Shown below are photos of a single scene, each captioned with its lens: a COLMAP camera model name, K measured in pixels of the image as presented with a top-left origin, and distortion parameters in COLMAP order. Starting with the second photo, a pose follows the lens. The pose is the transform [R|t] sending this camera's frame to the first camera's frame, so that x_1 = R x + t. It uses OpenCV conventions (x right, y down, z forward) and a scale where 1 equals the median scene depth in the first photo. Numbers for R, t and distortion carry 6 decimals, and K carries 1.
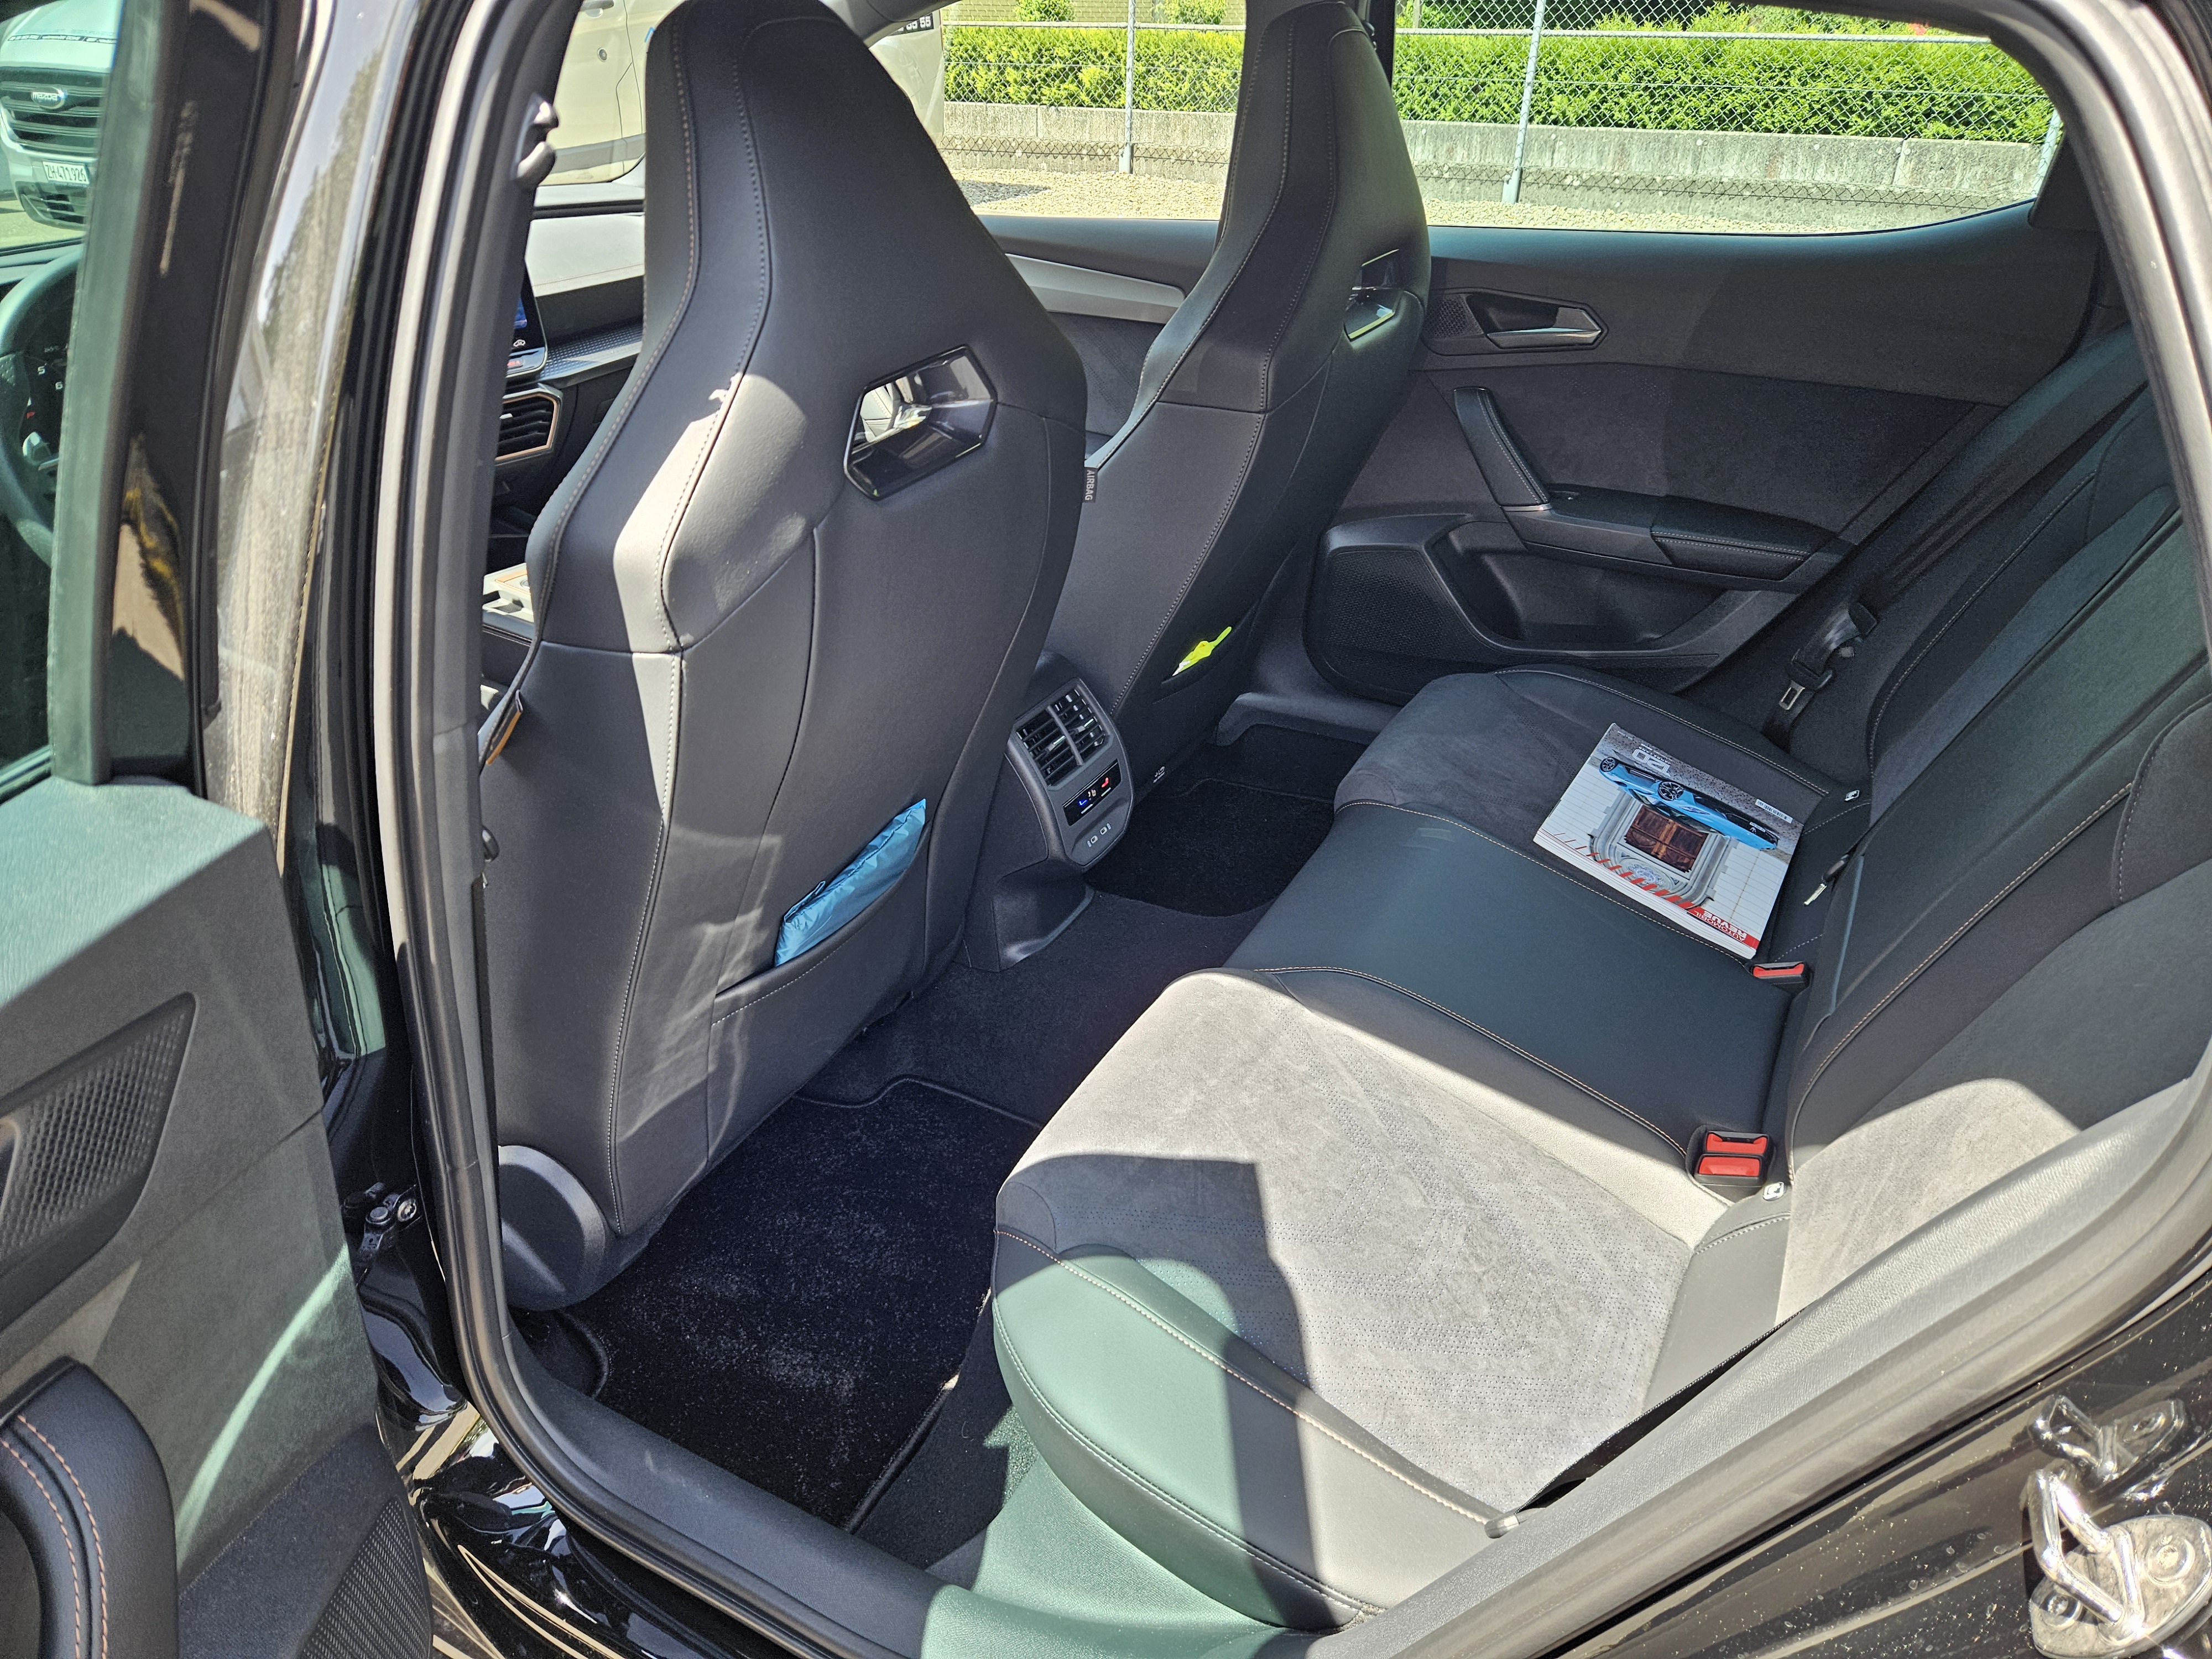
lens RADIAL K [[1499.0, 0, 1031.1], [0, 1499.0, 831.5], [0, 0, 1]] dist [0.044428, -0.044348]
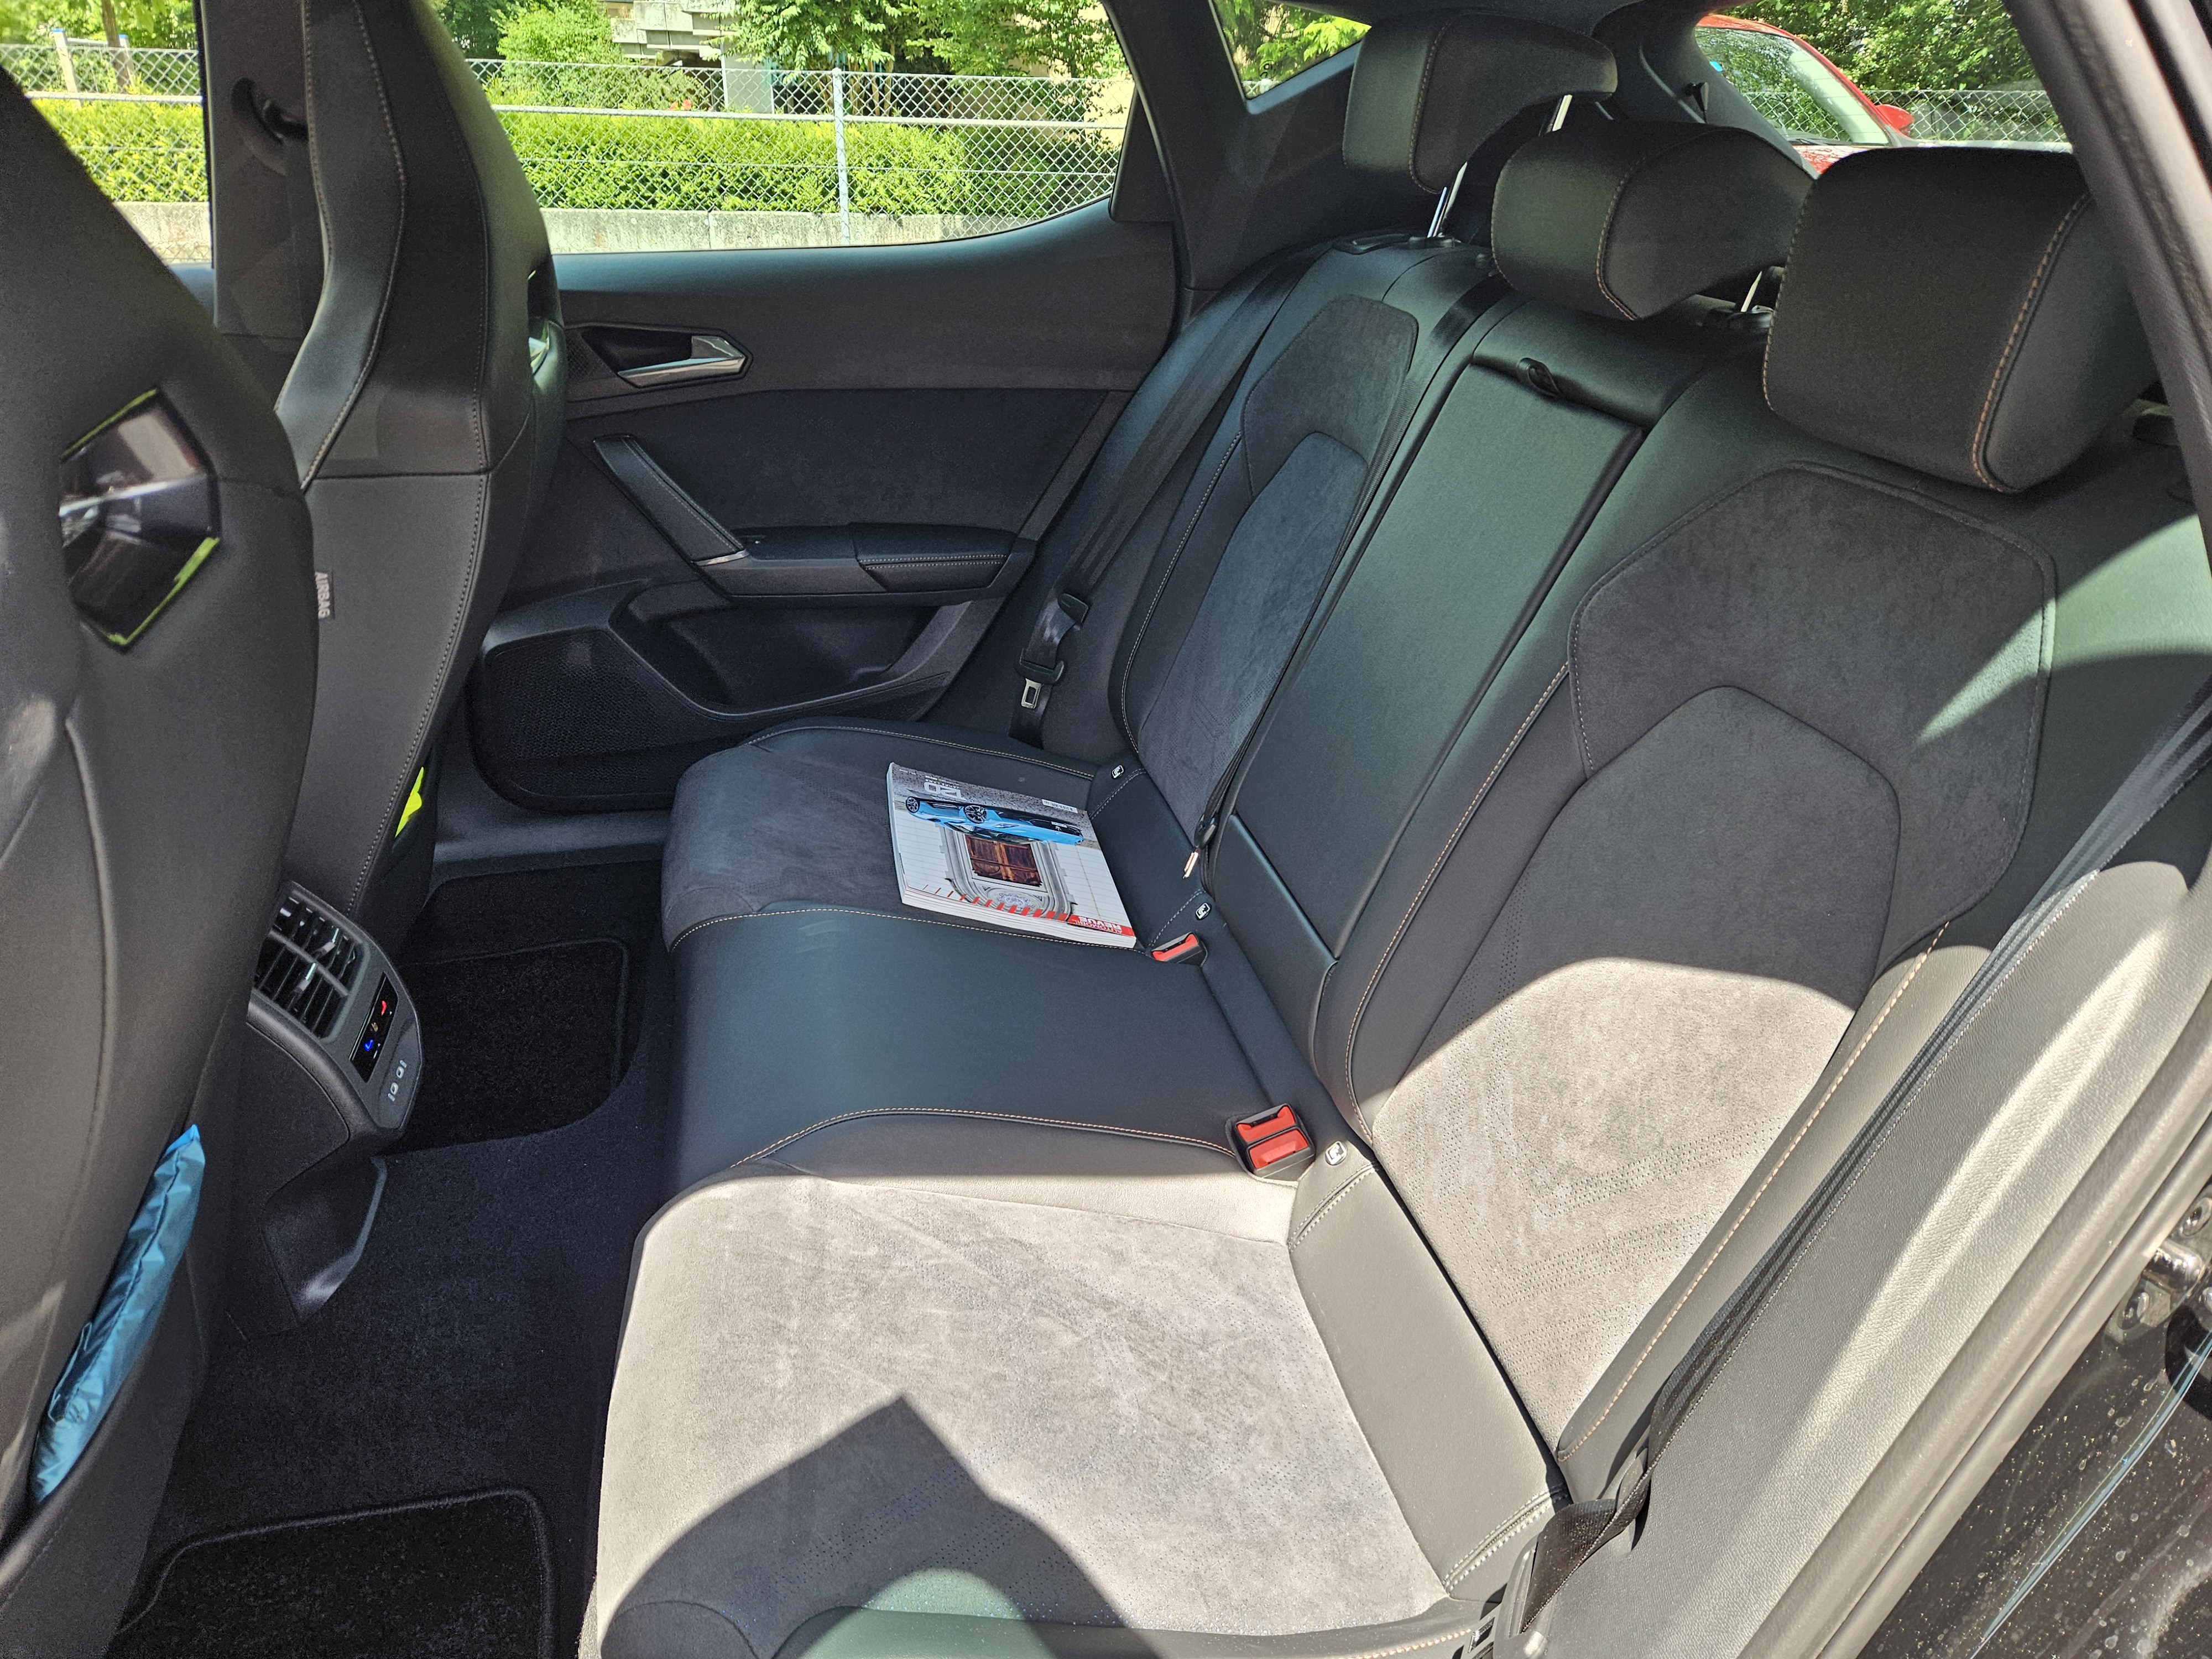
lens RADIAL K [[1513.1, 0, 1099.6], [0, 1513.1, 834.1], [0, 0, 1]] dist [0.062652, -0.078913]
pose [[0.724141, -0.273590, 0.633062, -0.138050], [0.308325, 0.949531, 0.057675, -0.046813], [-0.616891, 0.153424, 0.771950, 0.209986]]
